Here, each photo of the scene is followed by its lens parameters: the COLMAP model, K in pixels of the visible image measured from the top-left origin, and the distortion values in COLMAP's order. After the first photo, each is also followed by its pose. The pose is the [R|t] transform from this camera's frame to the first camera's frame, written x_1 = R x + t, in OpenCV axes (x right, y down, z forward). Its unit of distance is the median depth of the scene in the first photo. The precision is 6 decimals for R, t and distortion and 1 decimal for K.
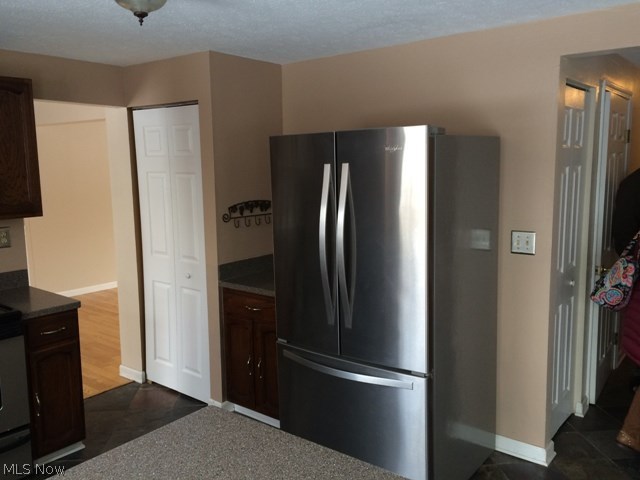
lens RADIAL K [[542.2, 0, 322.4], [0, 542.2, 241.9], [0, 0, 1]] dist [0.098034, -0.126742]
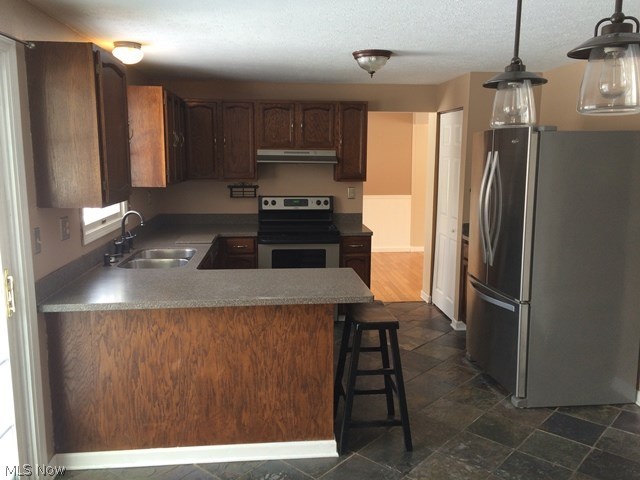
lens RADIAL K [[542.2, 0, 318.3], [0, 542.2, 238.0], [0, 0, 1]] dist [0.098034, -0.126742]
pose [[0.692375, 0.125625, -0.710518, 0.566980], [-0.114334, 0.991387, 0.063871, 0.033894], [0.712422, 0.037013, 0.700775, -0.262636]]
